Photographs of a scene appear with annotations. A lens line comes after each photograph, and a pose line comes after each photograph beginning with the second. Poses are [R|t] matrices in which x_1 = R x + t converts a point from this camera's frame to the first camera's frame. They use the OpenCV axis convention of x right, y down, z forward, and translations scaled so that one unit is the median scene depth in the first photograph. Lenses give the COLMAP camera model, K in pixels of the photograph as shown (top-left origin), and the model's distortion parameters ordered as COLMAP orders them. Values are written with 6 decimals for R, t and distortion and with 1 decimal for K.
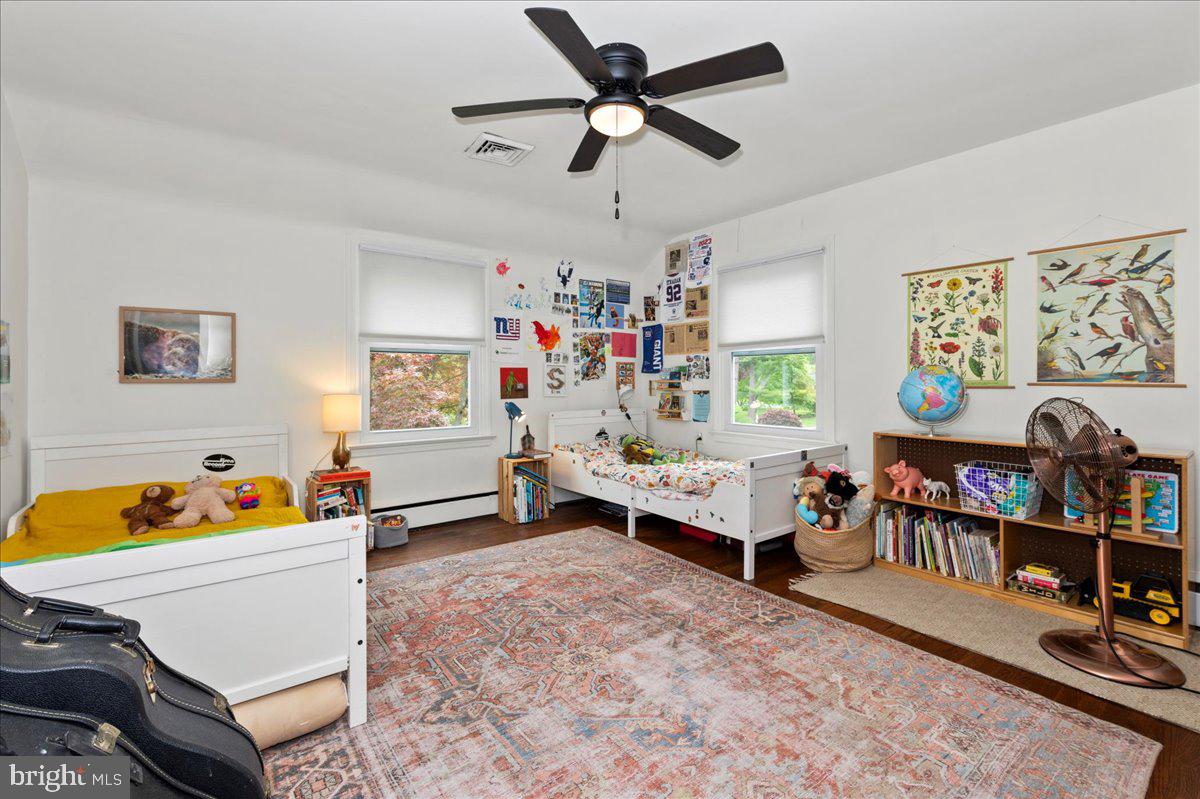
lens RADIAL K [[467.0, 0, 600.3], [0, 467.0, 388.4], [0, 0, 1]] dist [0.000431, 0.000174]
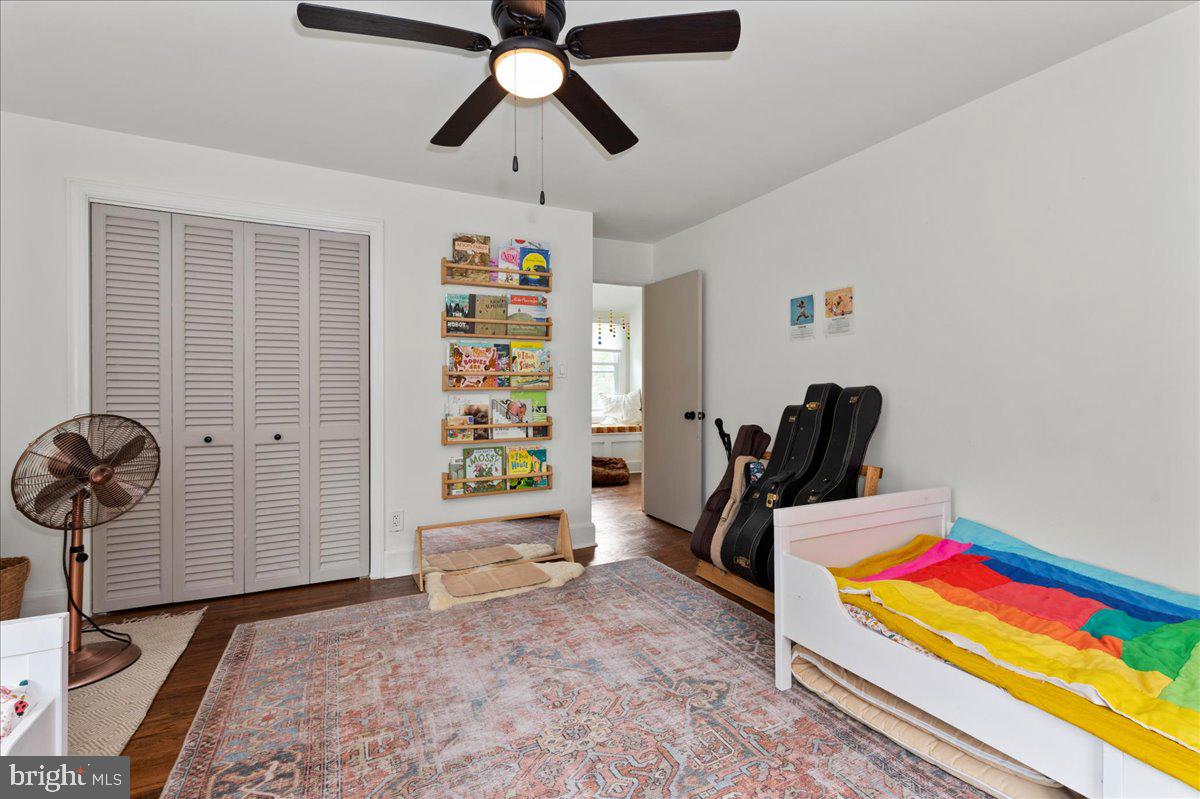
lens RADIAL K [[467.0, 0, 600.3], [0, 467.0, 388.4], [0, 0, 1]] dist [0.000431, 0.000174]
pose [[-0.977457, 0.002464, 0.211120, -0.284441], [0.007516, 0.999704, 0.023128, -0.054039], [-0.211001, 0.024194, -0.977186, 1.960773]]
